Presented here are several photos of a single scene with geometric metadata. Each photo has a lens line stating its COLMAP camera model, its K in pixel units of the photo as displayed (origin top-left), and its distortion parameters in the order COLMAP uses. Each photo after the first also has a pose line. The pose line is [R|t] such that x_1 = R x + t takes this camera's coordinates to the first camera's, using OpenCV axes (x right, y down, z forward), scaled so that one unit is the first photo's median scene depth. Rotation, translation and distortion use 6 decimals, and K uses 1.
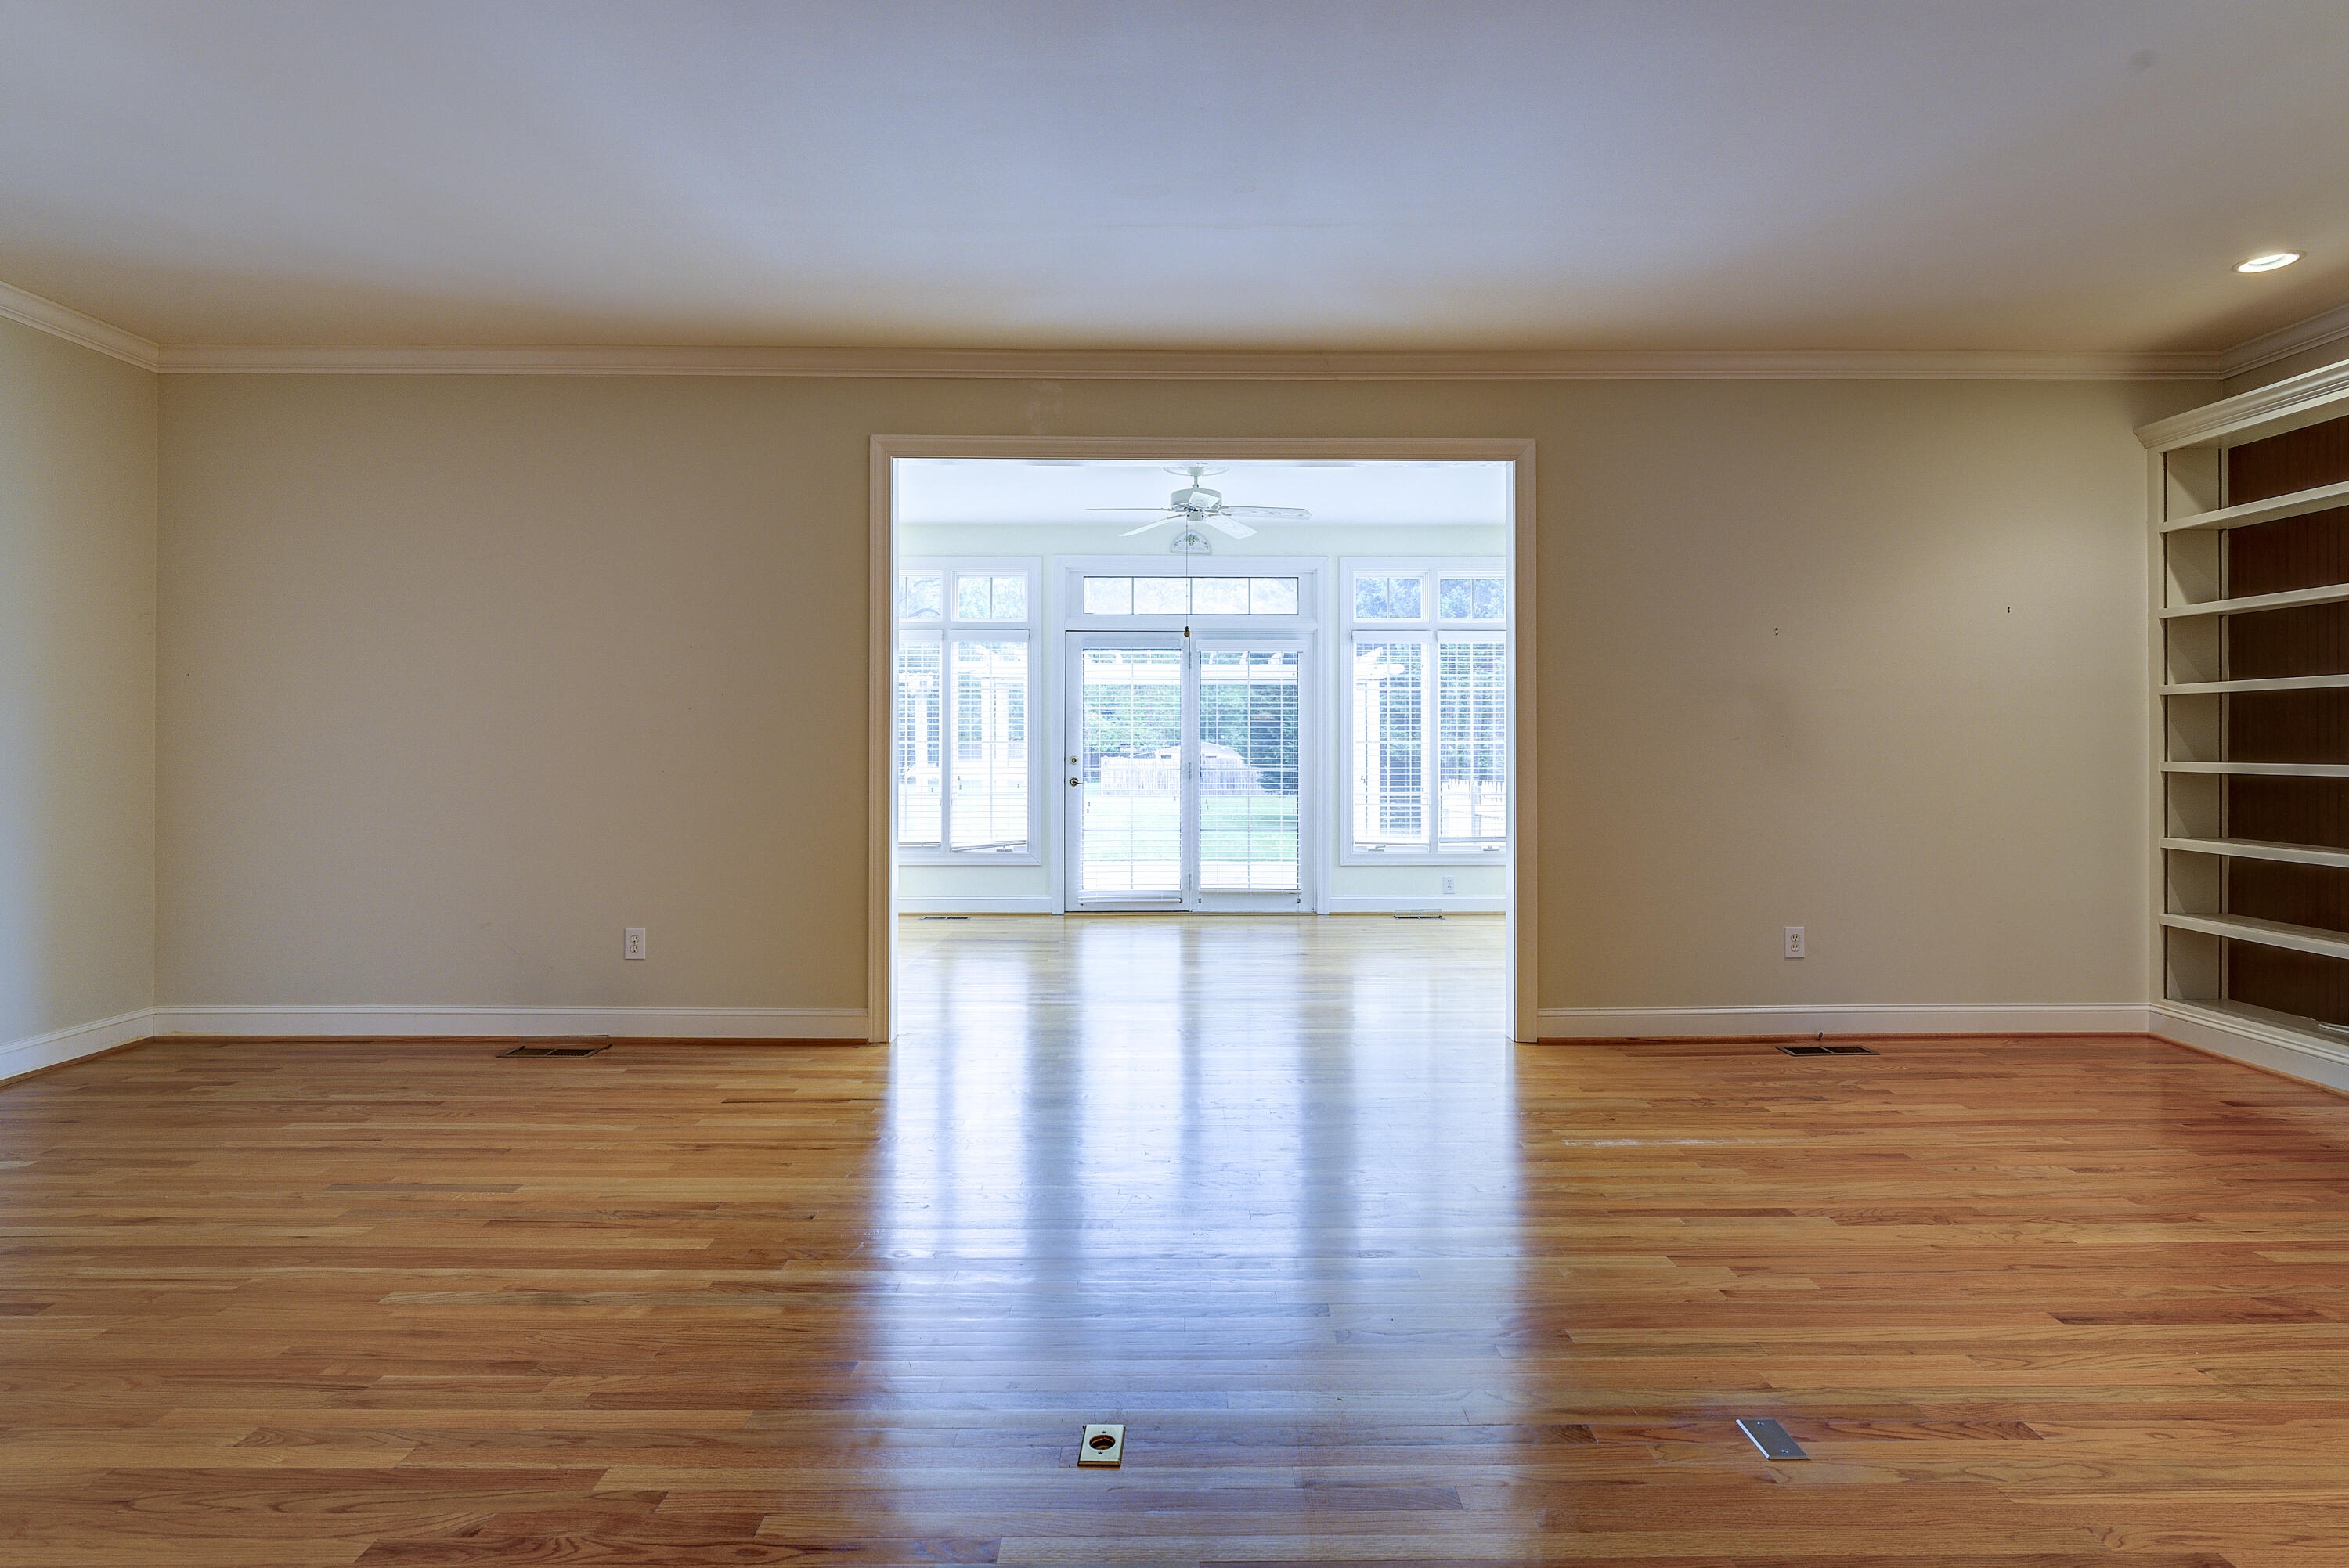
lens RADIAL K [[1176.6, 0, 1173.9], [0, 1176.6, 751.5], [0, 0, 1]] dist [-0.000352, 0.000127]
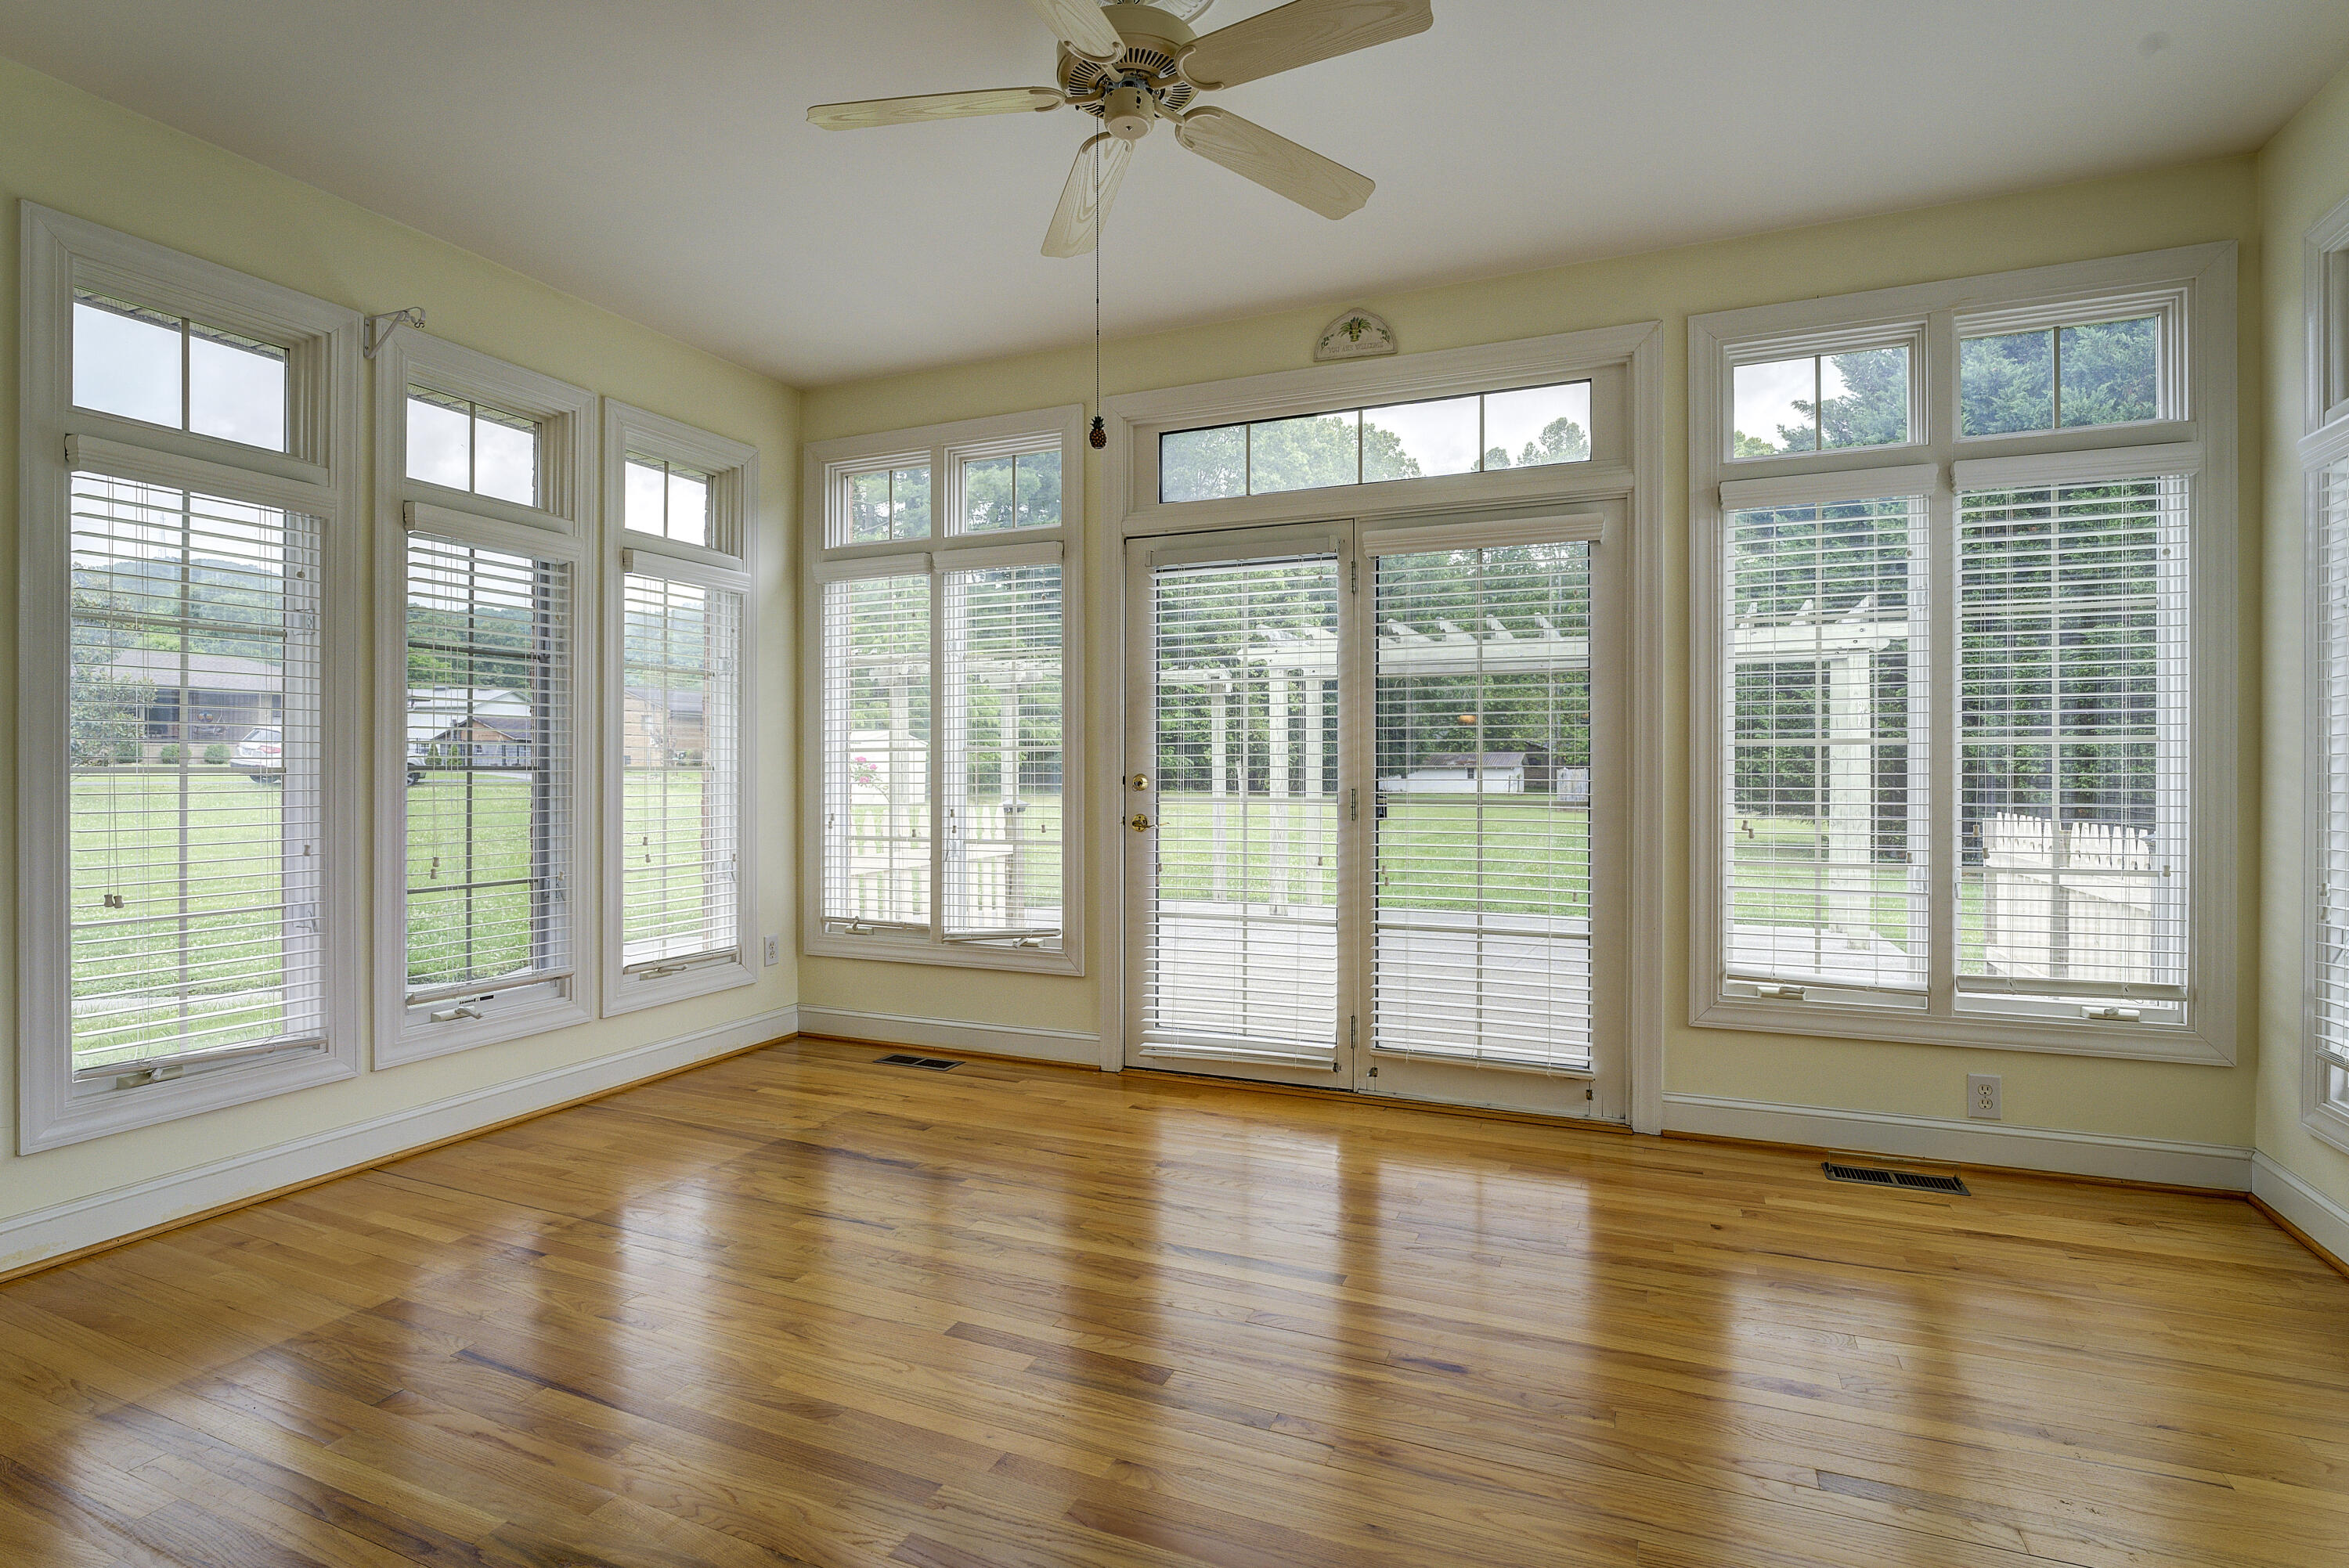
lens RADIAL K [[1117.8, 0, 1212.2], [0, 1117.8, 774.6], [0, 0, 1]] dist [-0.004452, -0.000836]
pose [[0.920428, 0.000324, -0.390911, 0.140495], [0.003410, 0.999955, 0.008857, -0.000463], [0.390896, -0.009485, 0.920386, 0.552546]]
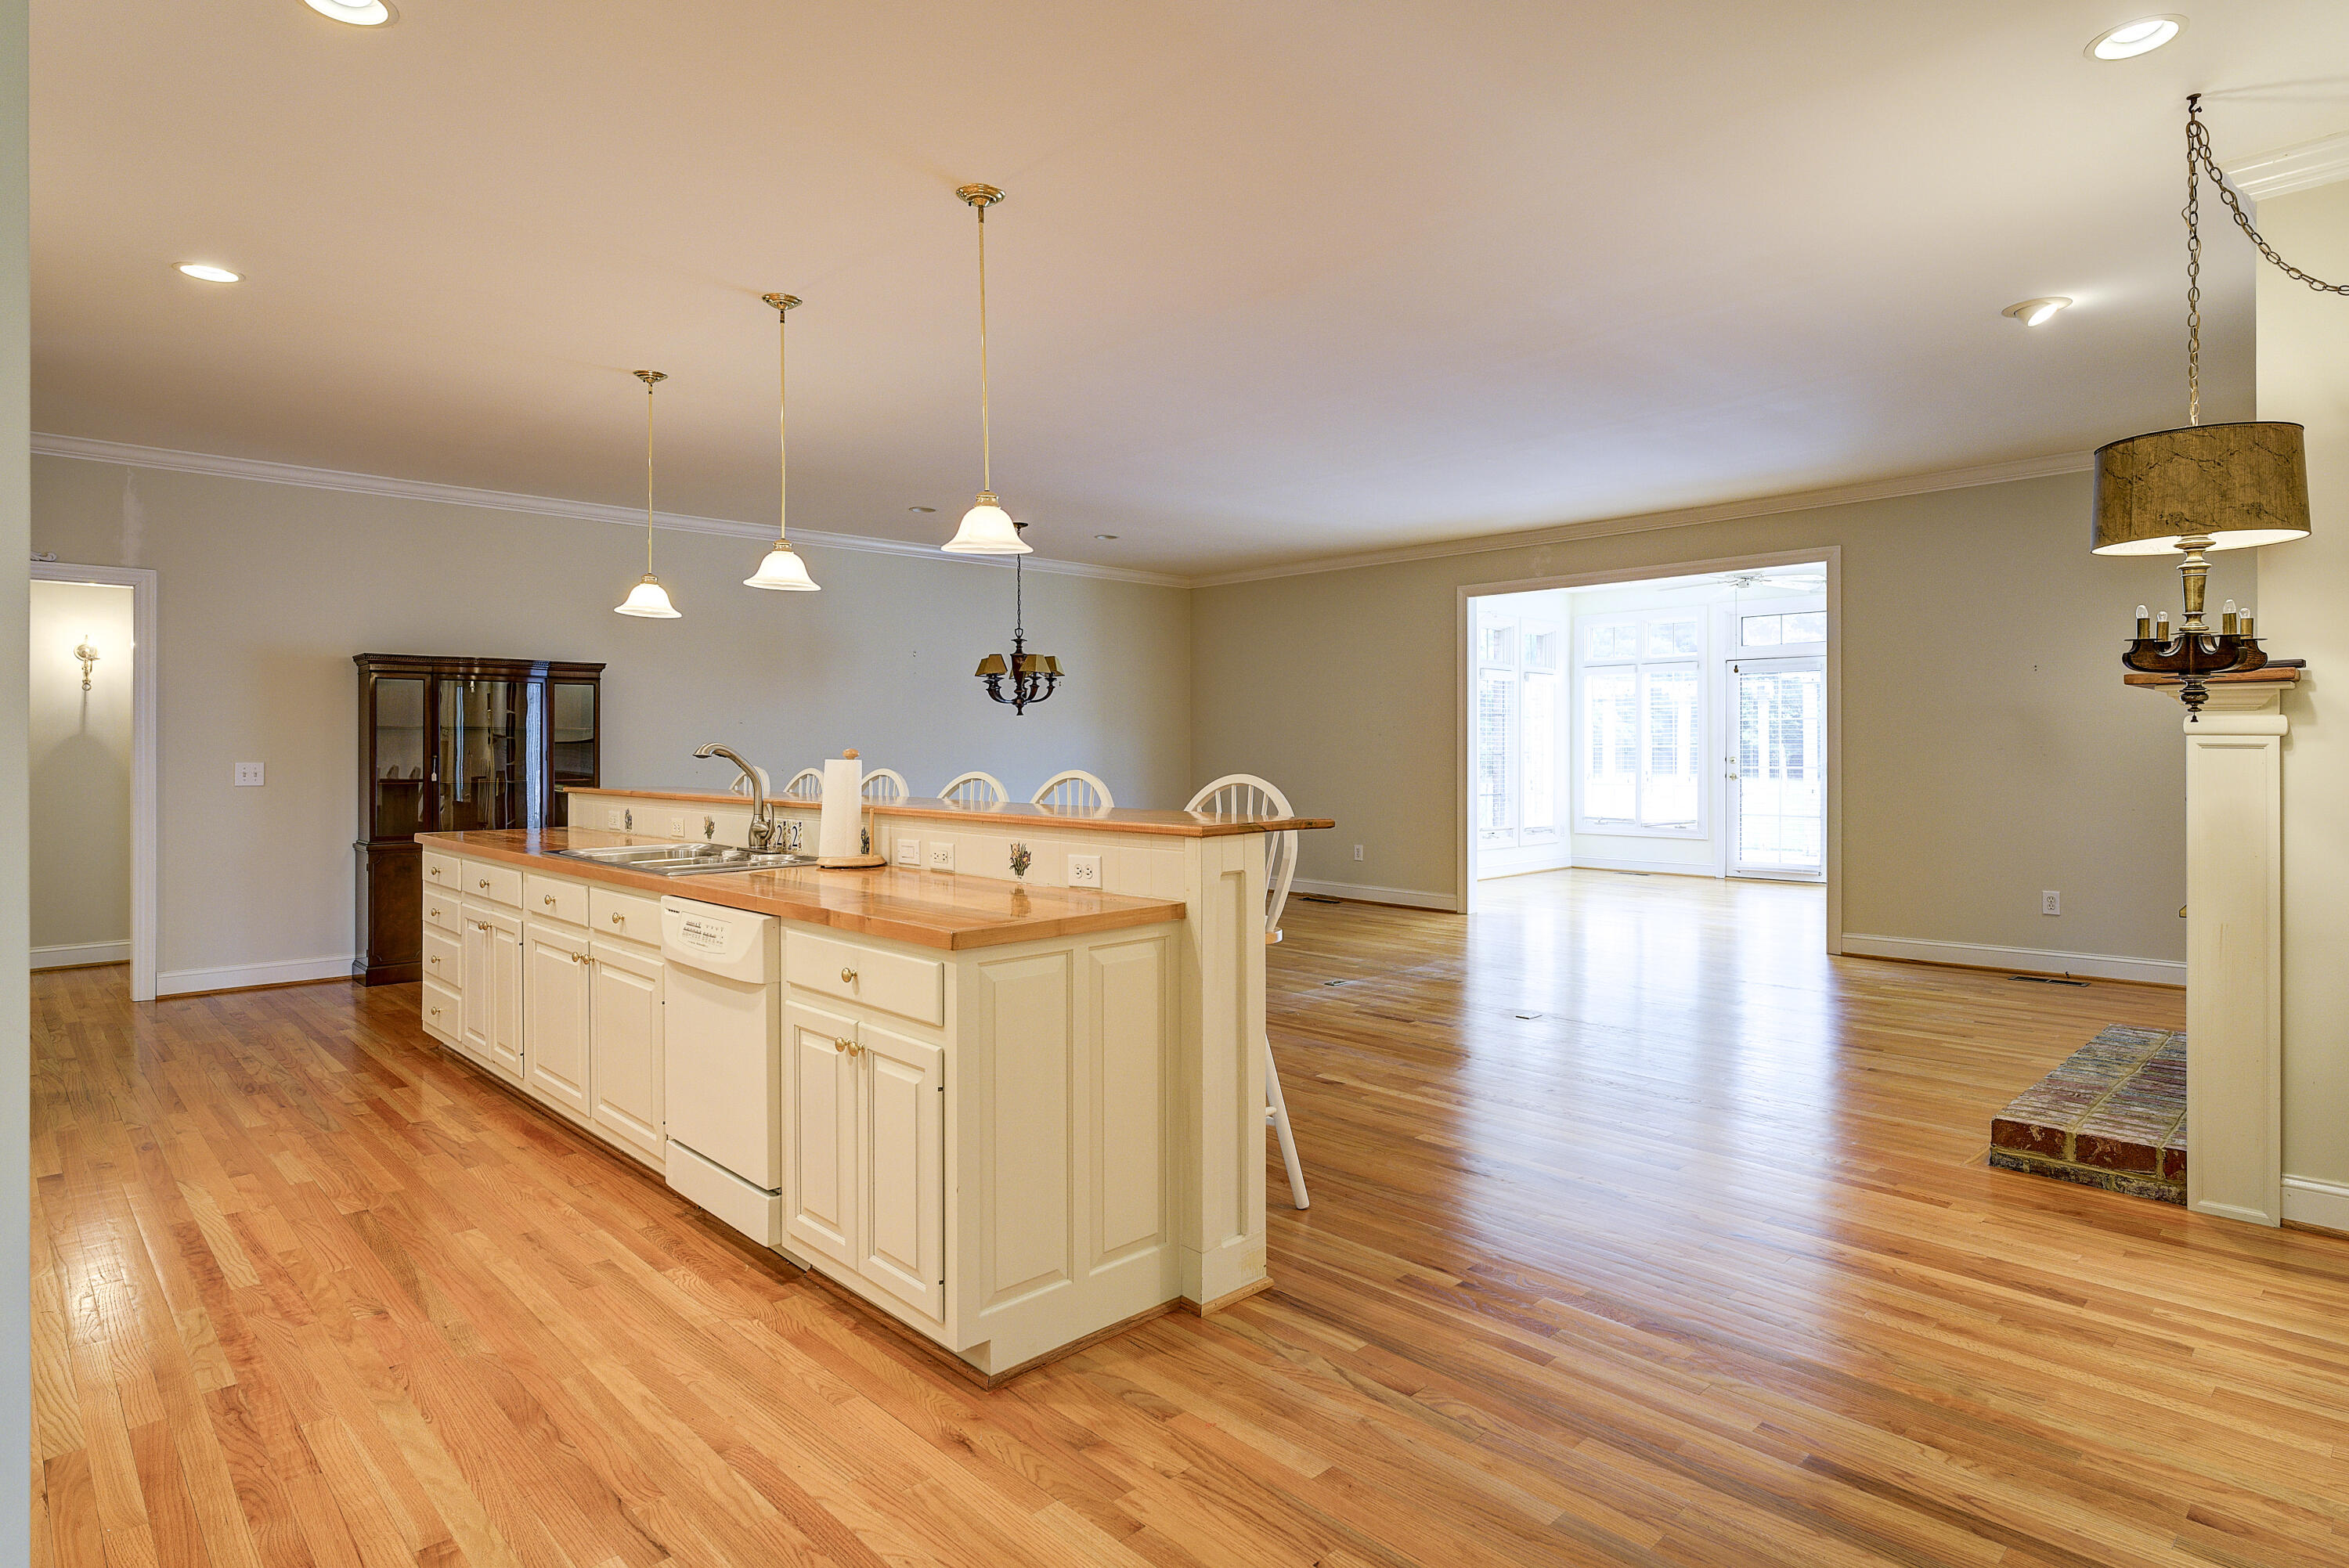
lens RADIAL K [[1262.0, 0, 1177.2], [0, 1262.0, 760.9], [0, 0, 1]] dist [0.003010, -0.011612]
pose [[0.681325, 0.004805, -0.731965, 0.512464], [0.005962, 0.999909, 0.012114, -0.011473], [0.731957, -0.012618, 0.681234, -0.388922]]
